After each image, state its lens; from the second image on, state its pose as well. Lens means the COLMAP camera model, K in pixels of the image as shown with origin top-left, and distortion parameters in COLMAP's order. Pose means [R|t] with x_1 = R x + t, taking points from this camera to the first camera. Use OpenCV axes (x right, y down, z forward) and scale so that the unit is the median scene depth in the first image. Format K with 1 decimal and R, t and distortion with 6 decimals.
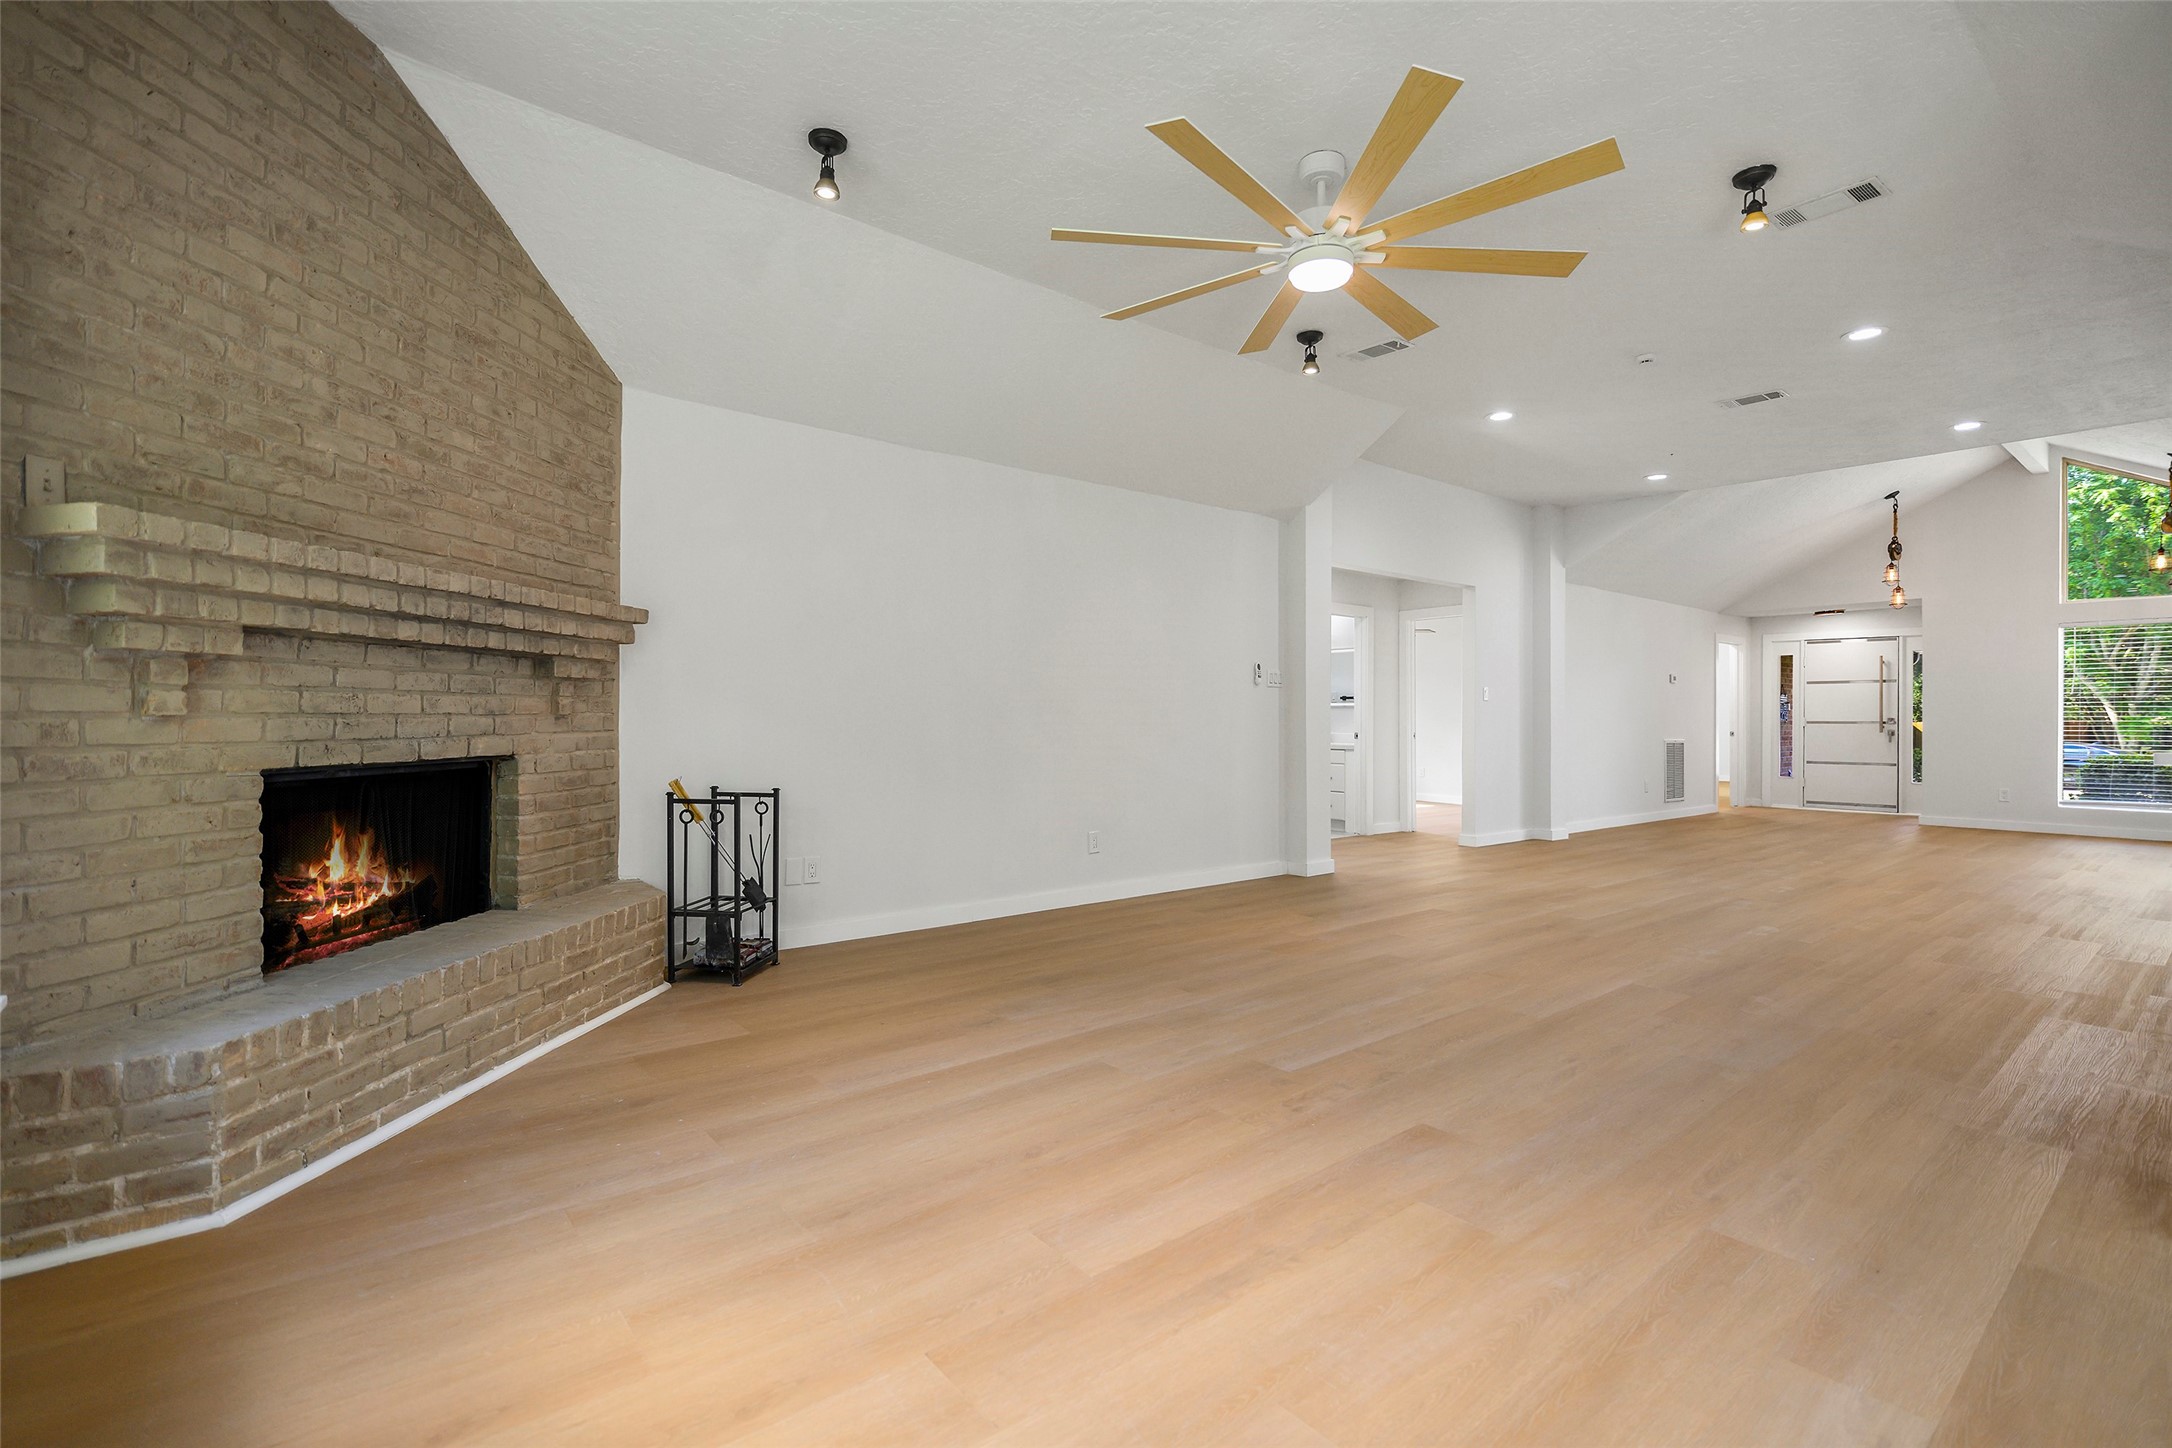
lens RADIAL K [[988.5, 0, 1096.6], [0, 988.5, 712.4], [0, 0, 1]] dist [-0.002940, -0.001087]
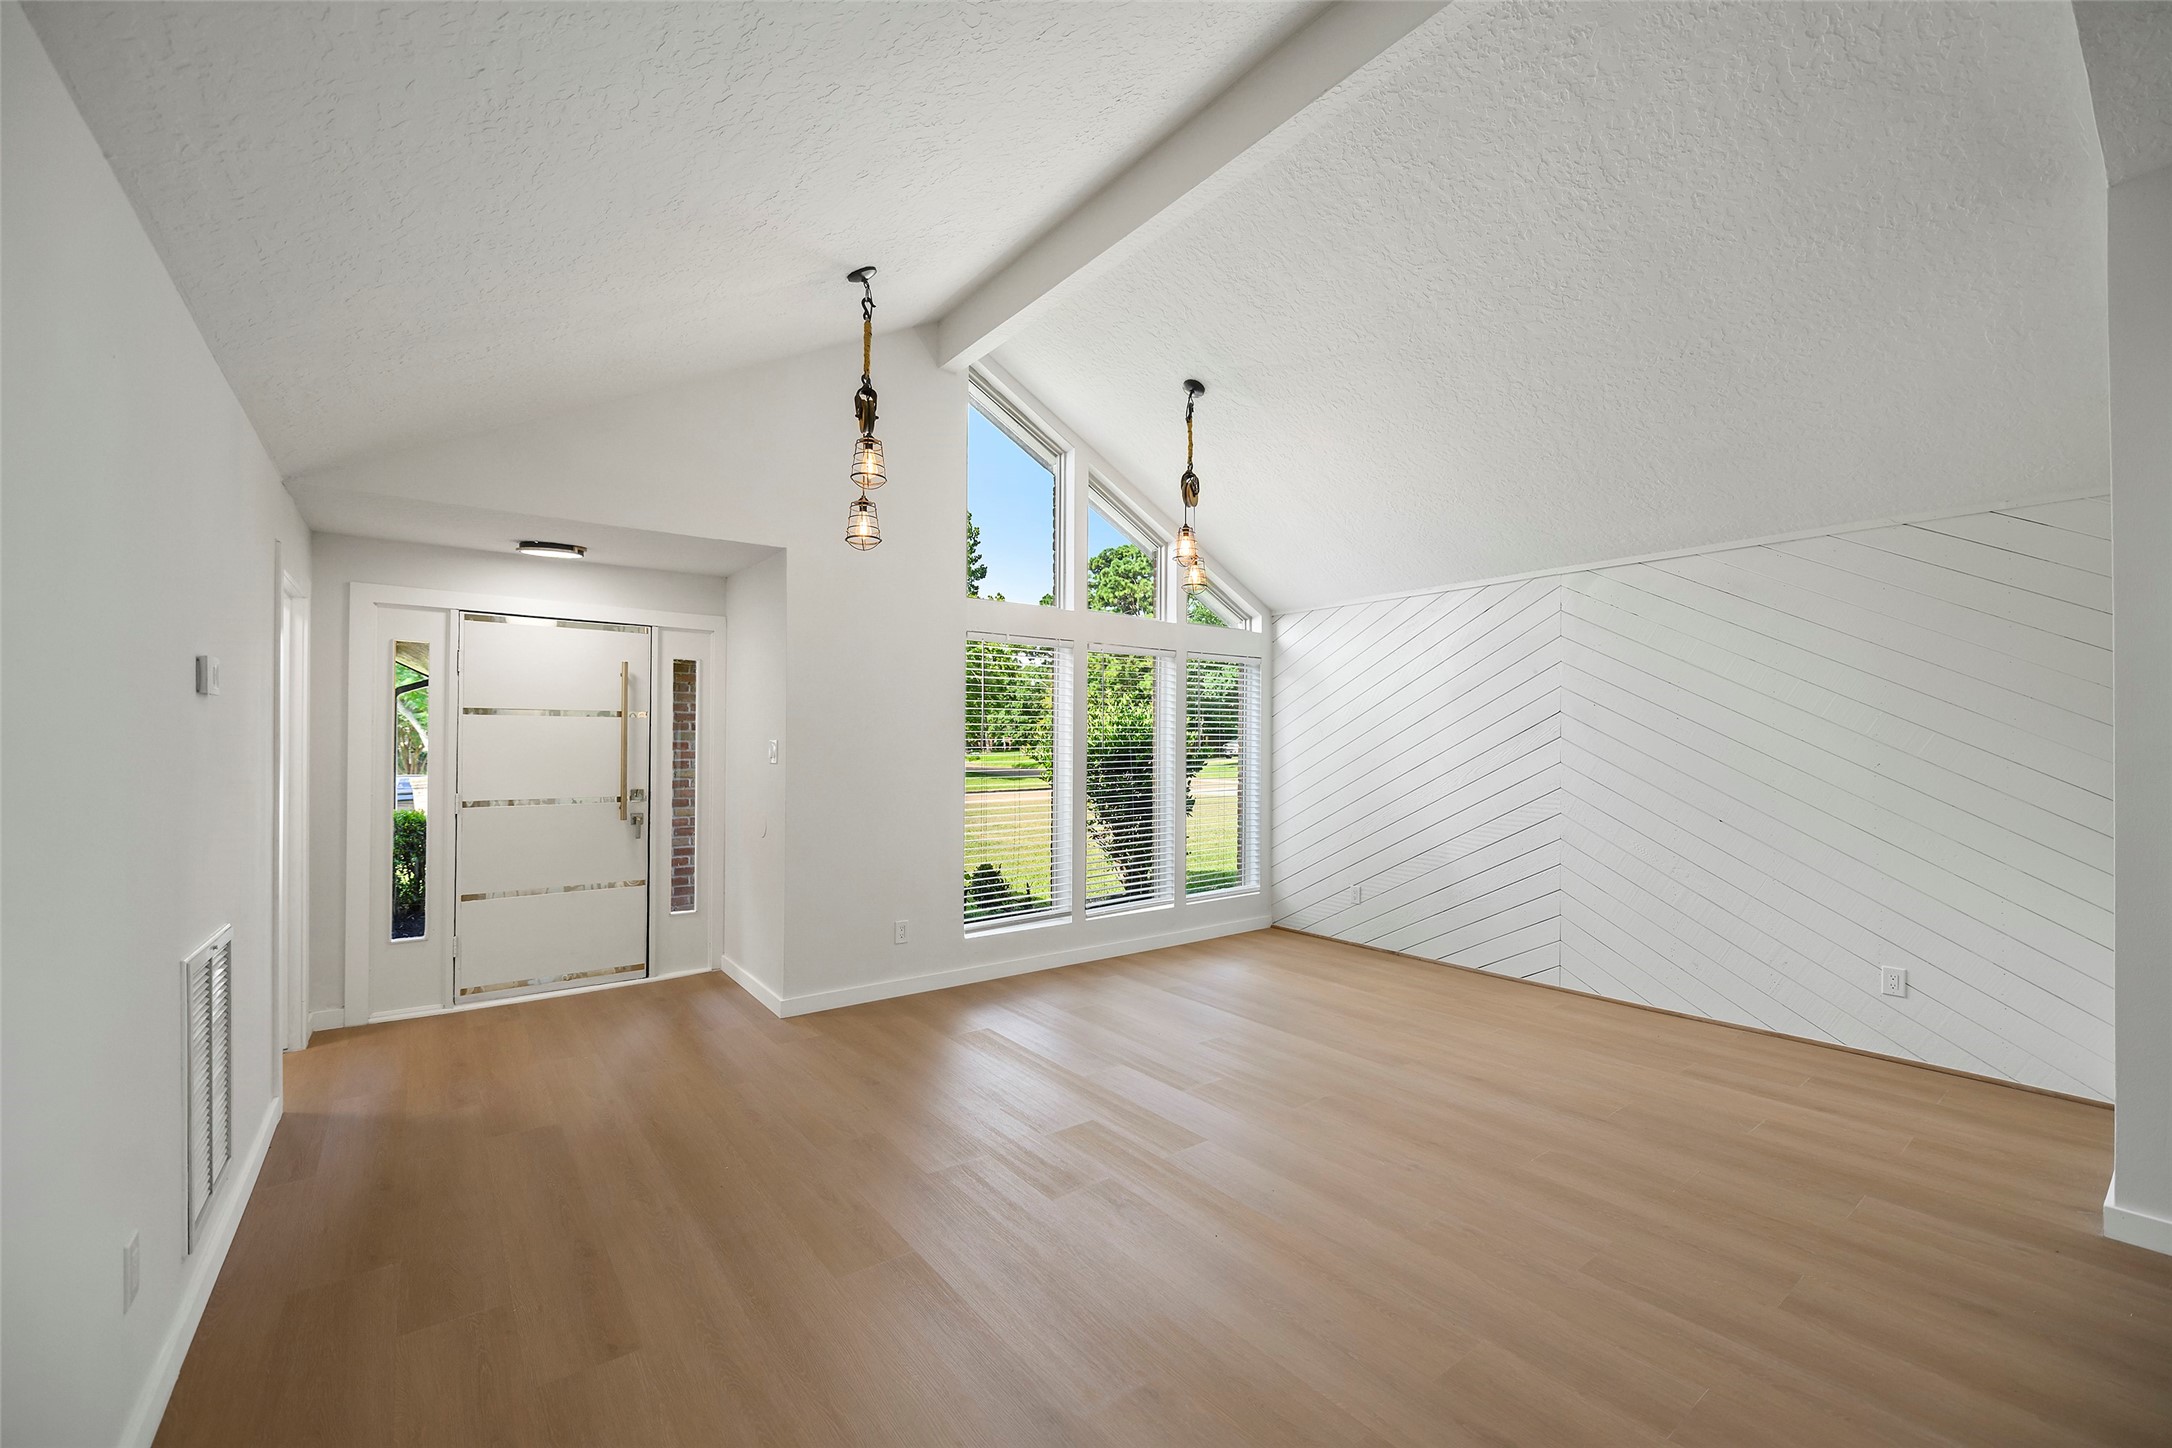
lens RADIAL K [[886.8, 0, 1064.8], [0, 886.8, 759.8], [0, 0, 1]] dist [0.020477, -0.000053]
pose [[0.044539, -0.004856, 0.998996, 0.620099], [-0.003100, 0.999983, 0.004999, -0.021105], [-0.999003, -0.003319, 0.044523, 1.297456]]
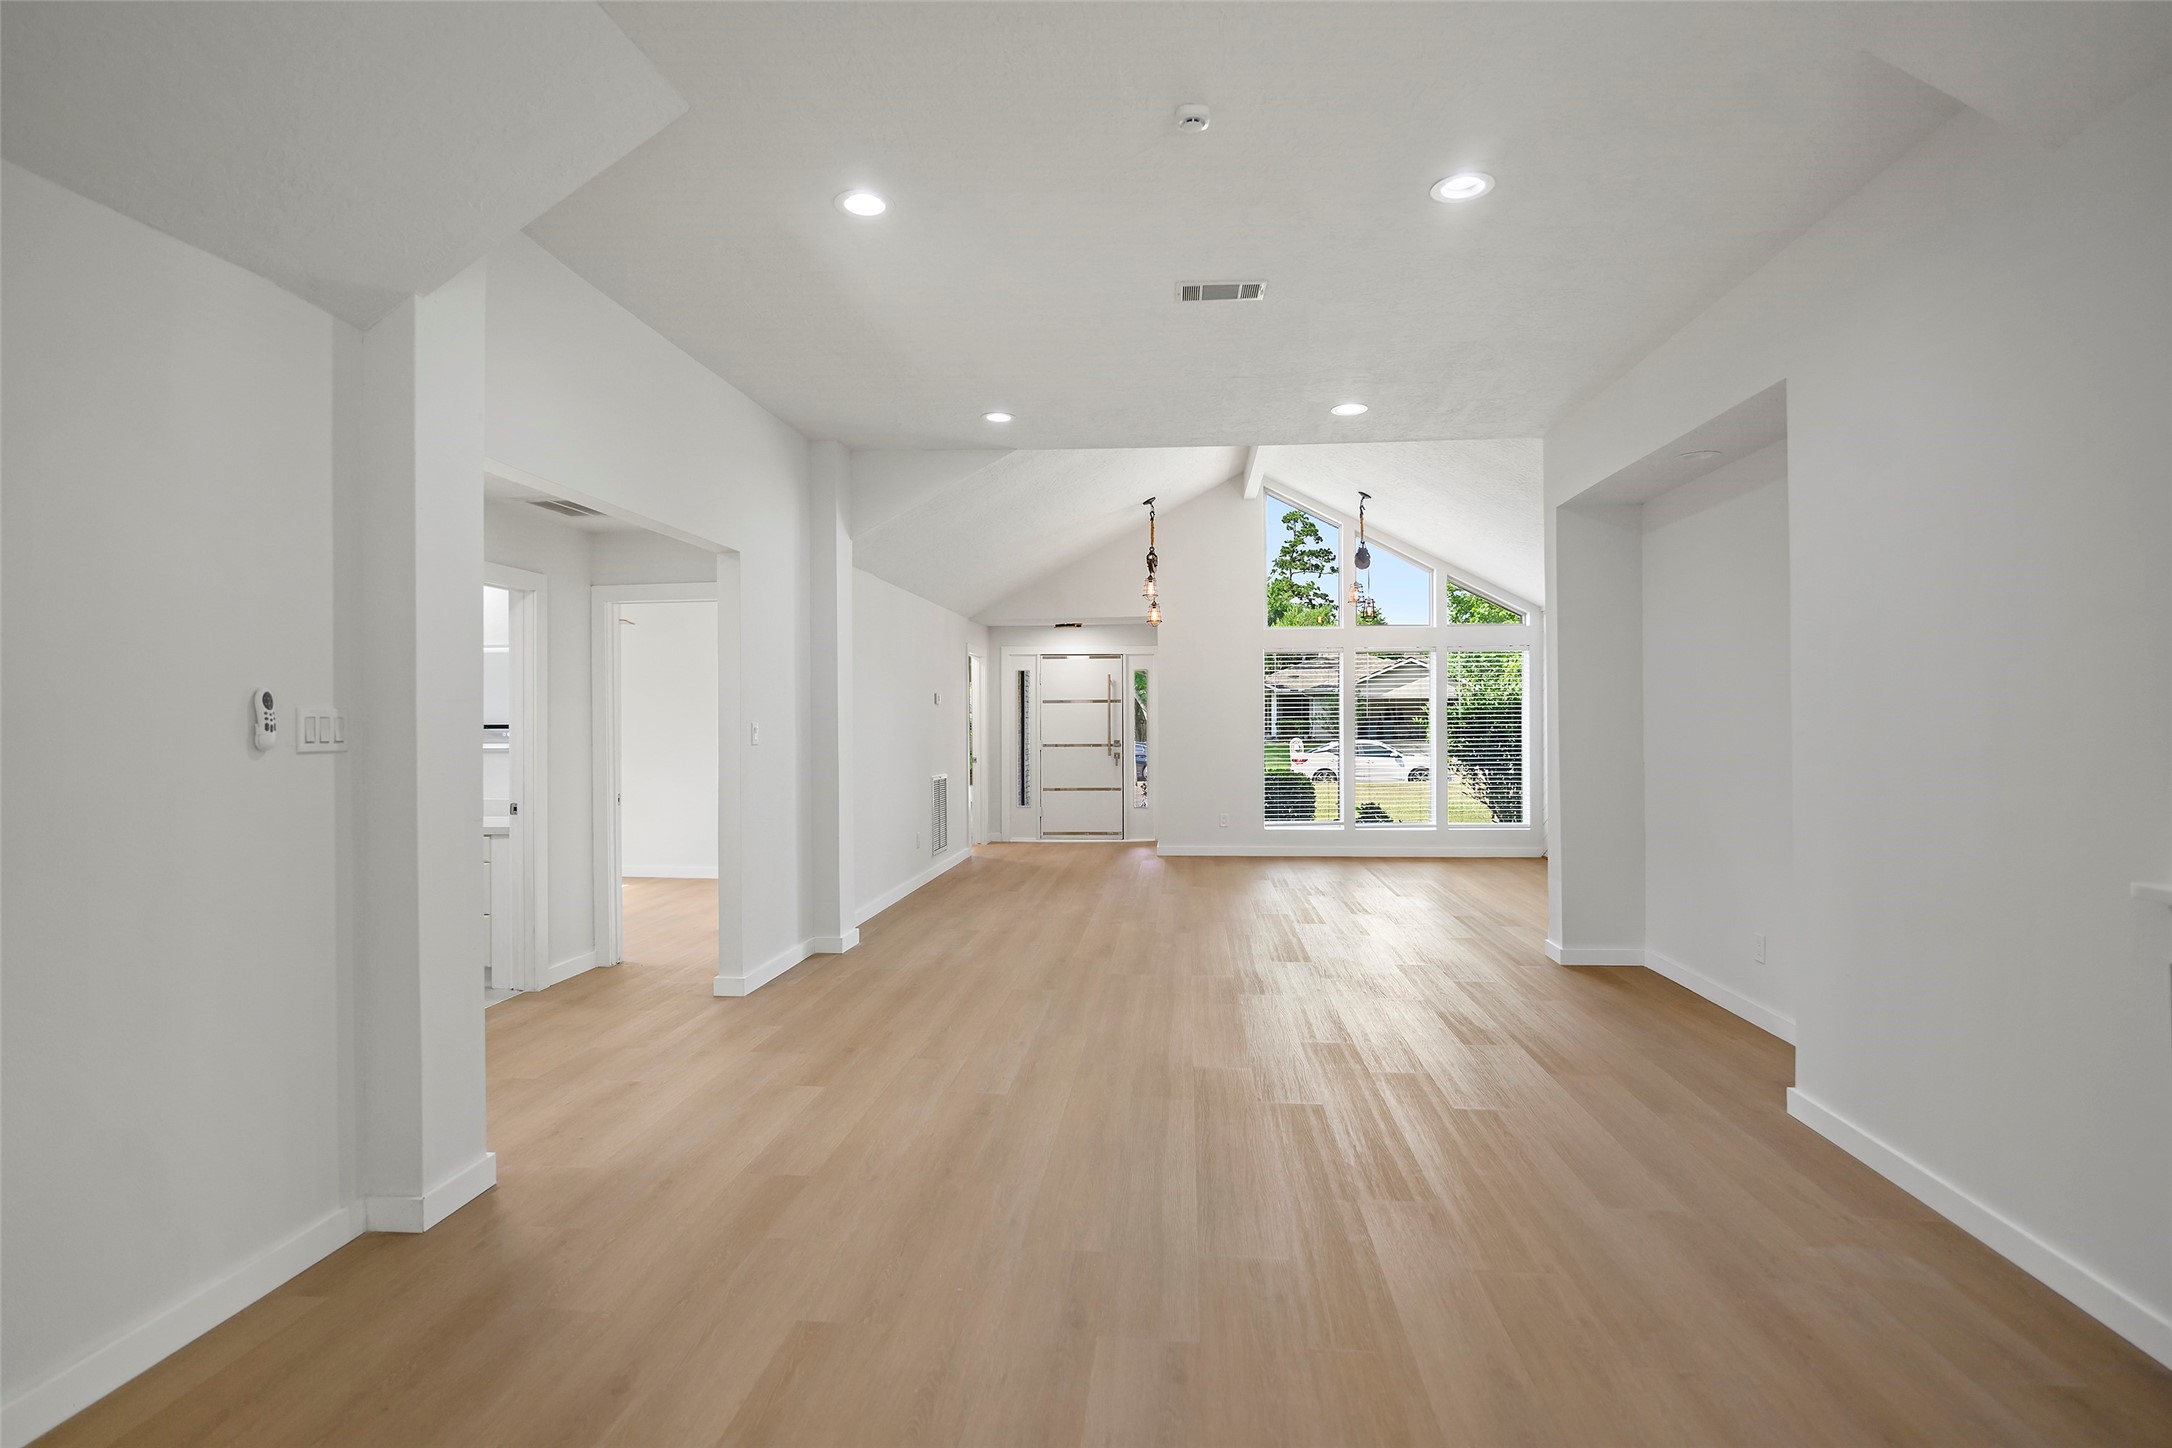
lens RADIAL K [[1067.9, 0, 1084.9], [0, 1067.9, 715.5], [0, 0, 1]] dist [0.000031, 0.000062]
pose [[0.707161, -0.007231, 0.707016, 0.097151], [0.004656, 0.999974, 0.005571, -0.040757], [-0.707037, -0.000648, 0.707176, 0.500998]]
